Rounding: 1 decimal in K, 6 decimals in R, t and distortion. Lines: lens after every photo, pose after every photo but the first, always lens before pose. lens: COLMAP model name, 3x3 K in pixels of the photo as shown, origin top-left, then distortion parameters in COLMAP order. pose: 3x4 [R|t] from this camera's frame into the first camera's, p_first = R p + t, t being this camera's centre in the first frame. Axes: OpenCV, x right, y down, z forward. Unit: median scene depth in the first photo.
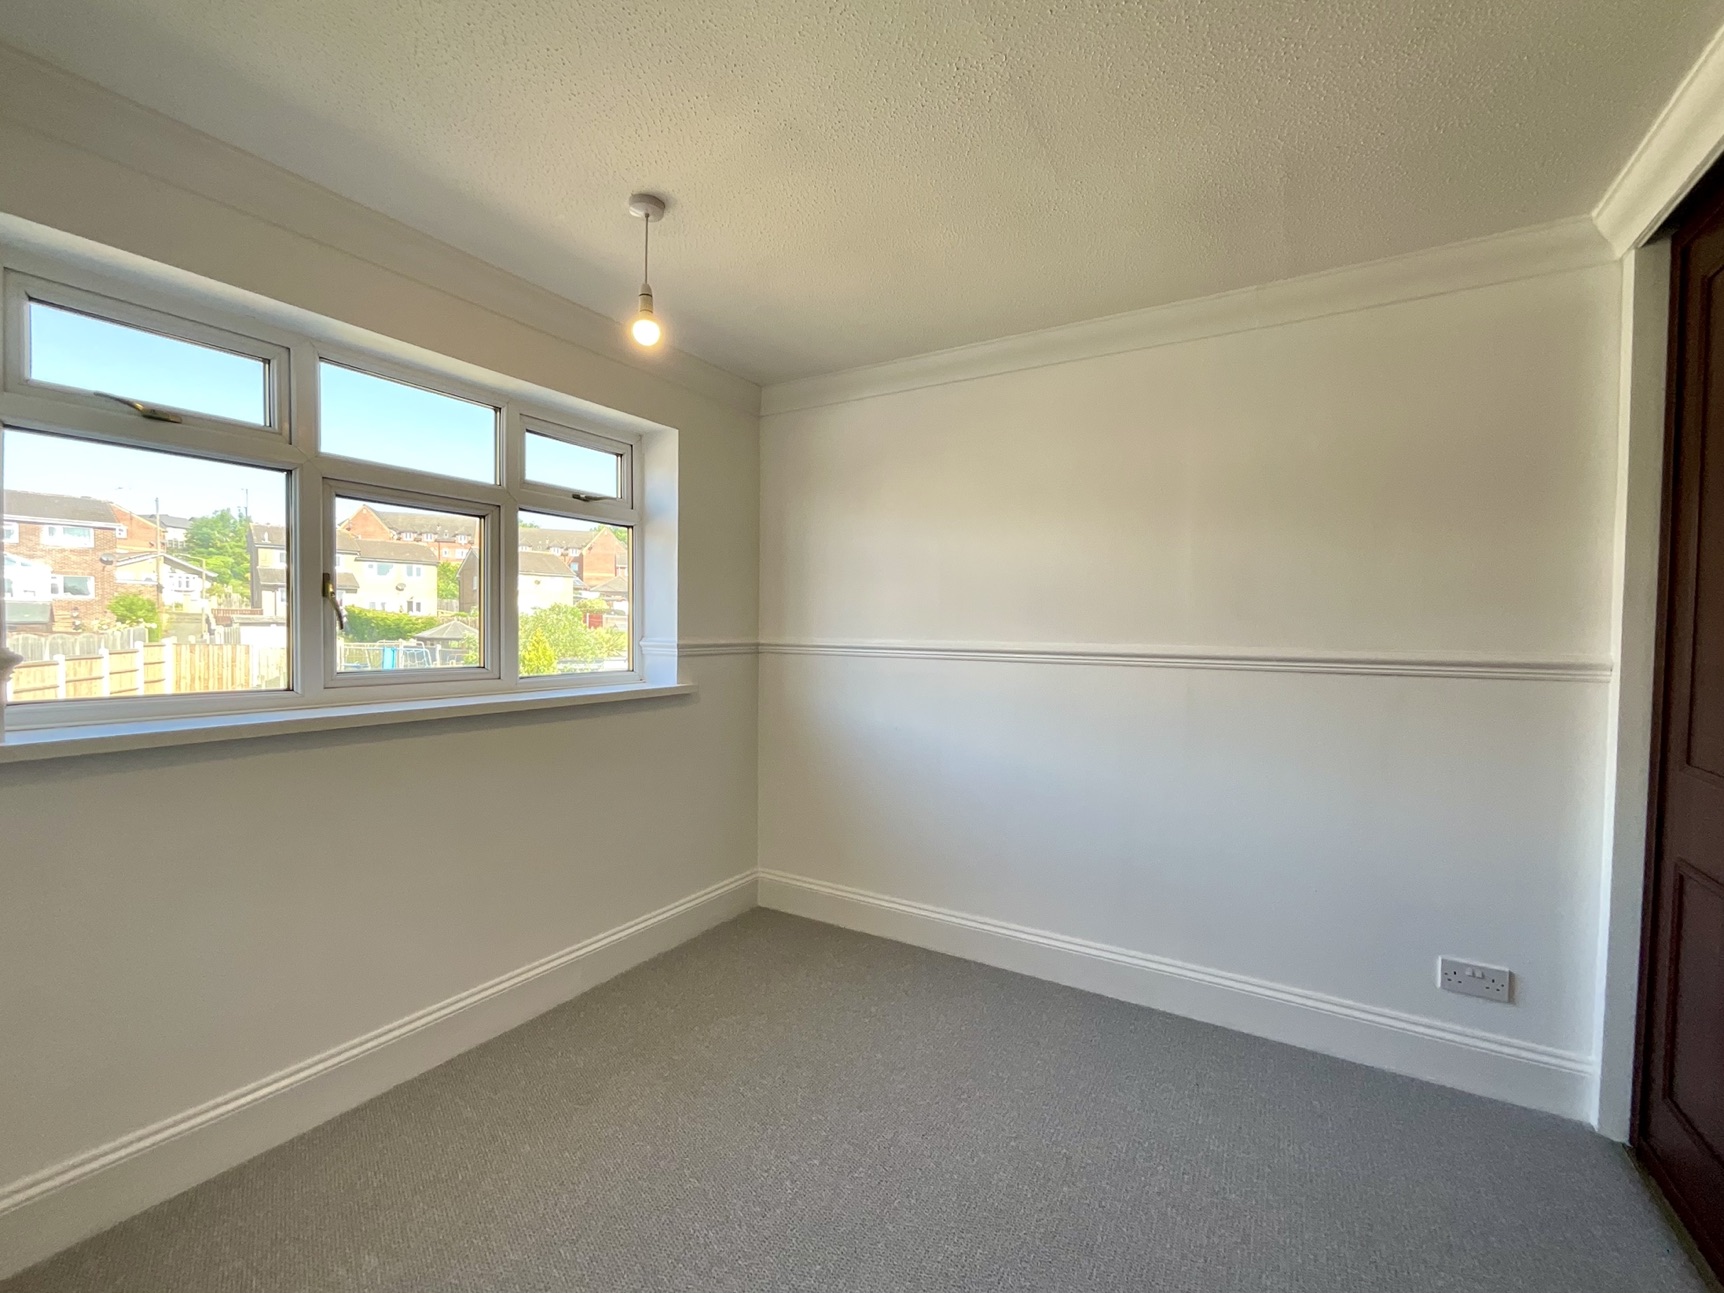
lens RADIAL K [[709.4, 0, 858.9], [0, 709.4, 644.1], [0, 0, 1]] dist [-0.000957, -0.000205]
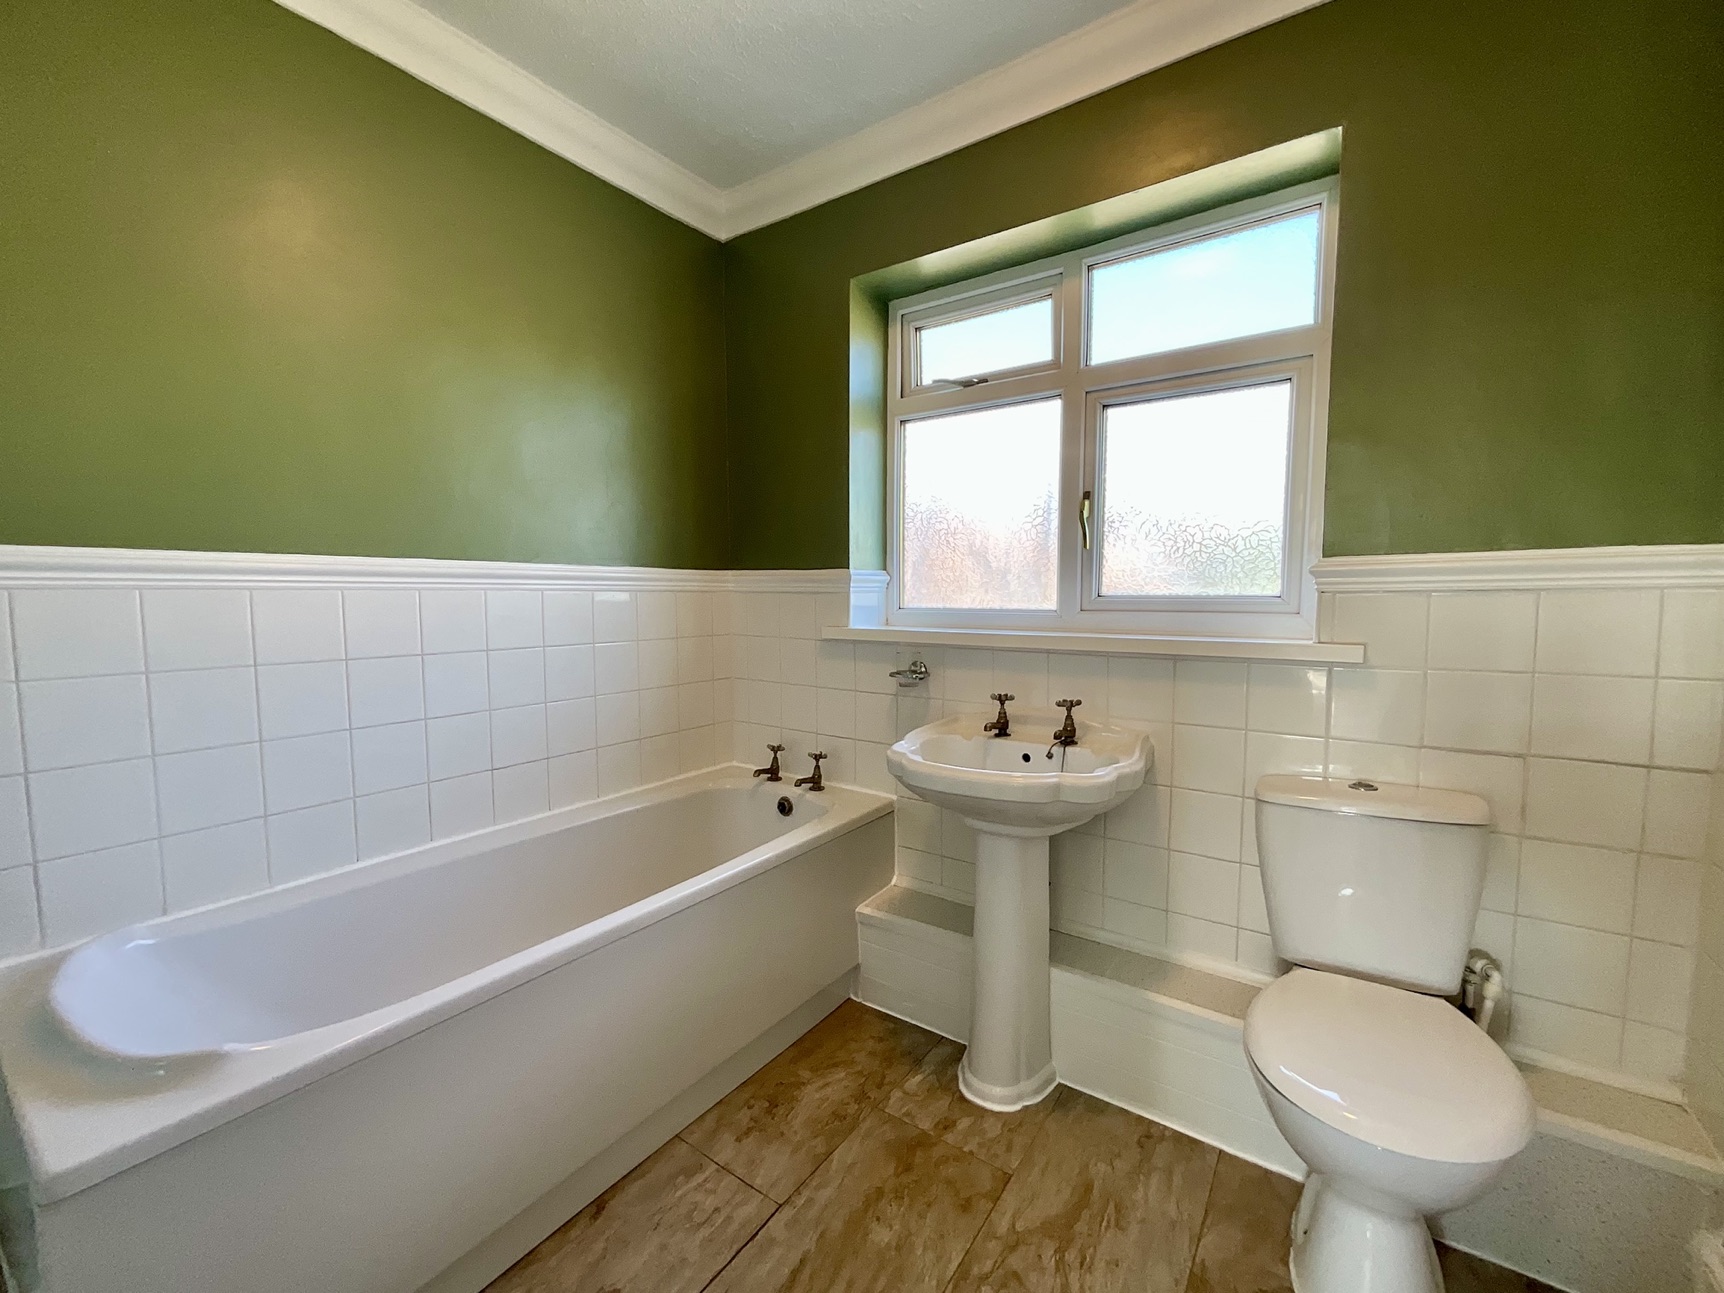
lens RADIAL K [[709.4, 0, 858.9], [0, 709.4, 644.1], [0, 0, 1]] dist [-0.000957, -0.000205]
pose [[-0.063751, 0.056585, -0.996360, 0.232053], [-0.027859, 0.997901, 0.058455, 0.056458], [0.997577, 0.031484, -0.062040, 0.762983]]
